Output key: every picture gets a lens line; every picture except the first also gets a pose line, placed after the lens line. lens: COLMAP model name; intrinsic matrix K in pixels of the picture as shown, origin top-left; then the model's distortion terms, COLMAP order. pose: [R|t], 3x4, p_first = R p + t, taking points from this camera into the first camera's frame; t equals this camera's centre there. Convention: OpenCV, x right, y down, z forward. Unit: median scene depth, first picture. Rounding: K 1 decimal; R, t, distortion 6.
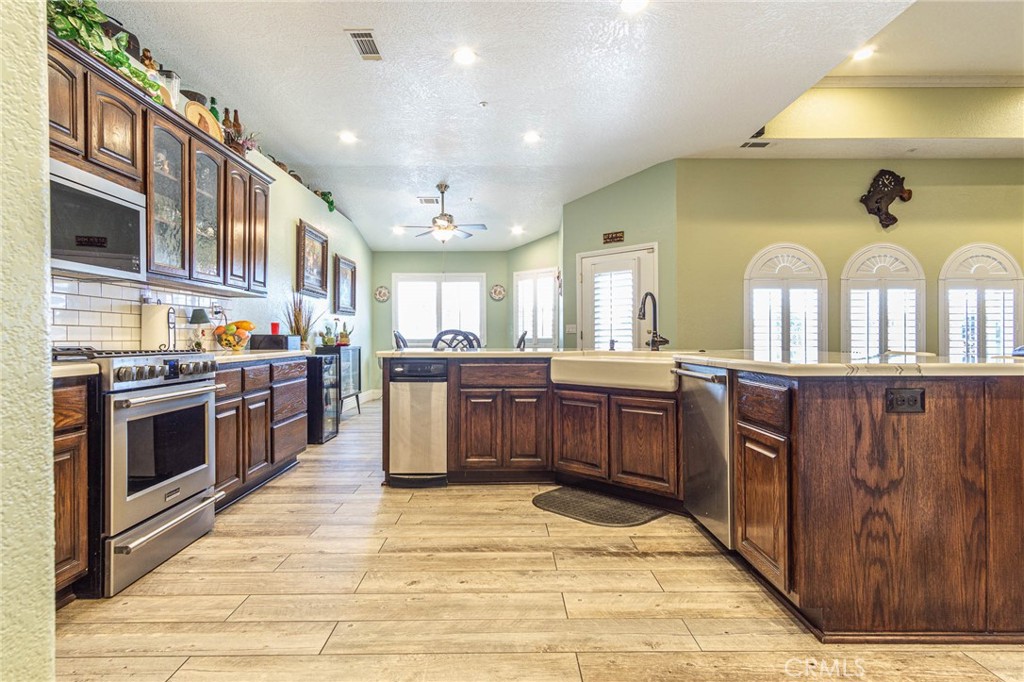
lens RADIAL K [[545.1, 0, 505.6], [0, 545.1, 338.1], [0, 0, 1]] dist [0.006668, 0.001748]
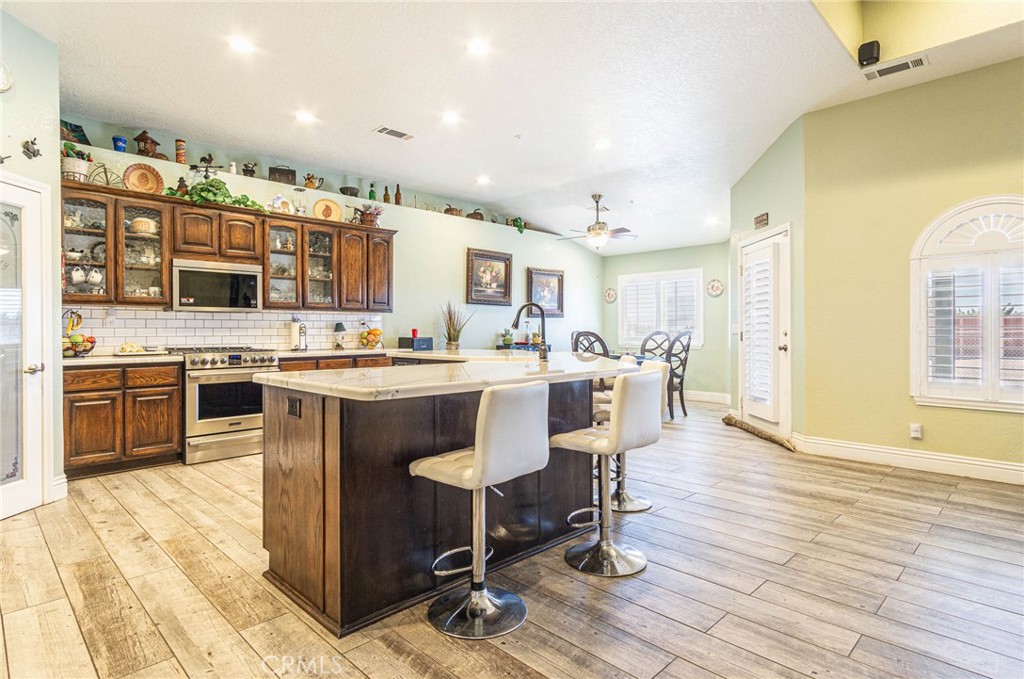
lens RADIAL K [[545.1, 0, 500.9], [0, 545.1, 332.5], [0, 0, 1]] dist [0.006668, 0.001748]
pose [[0.694733, 0.001191, -0.719266, 0.980730], [0.002836, 0.999986, 0.004395, -0.031666], [0.719262, -0.005093, 0.694720, 0.231904]]
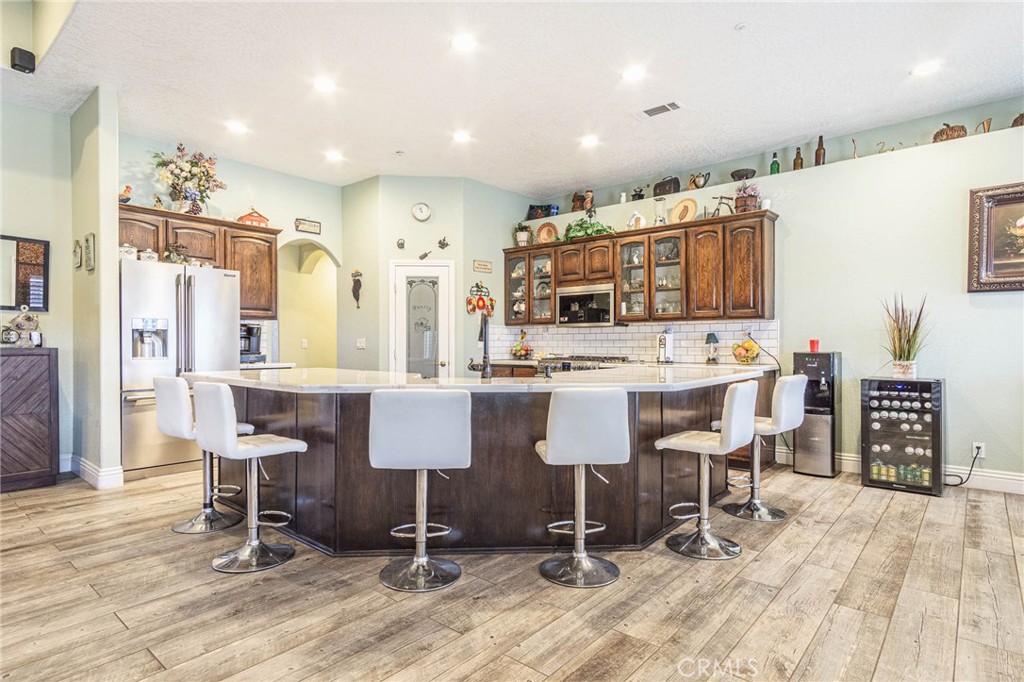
lens RADIAL K [[545.1, 0, 504.2], [0, 545.1, 344.5], [0, 0, 1]] dist [0.006668, 0.001748]
pose [[-0.666275, 0.005787, -0.745683, 0.895848], [0.003985, 0.999983, 0.004199, -0.034059], [0.745695, -0.000173, -0.666287, 1.621377]]
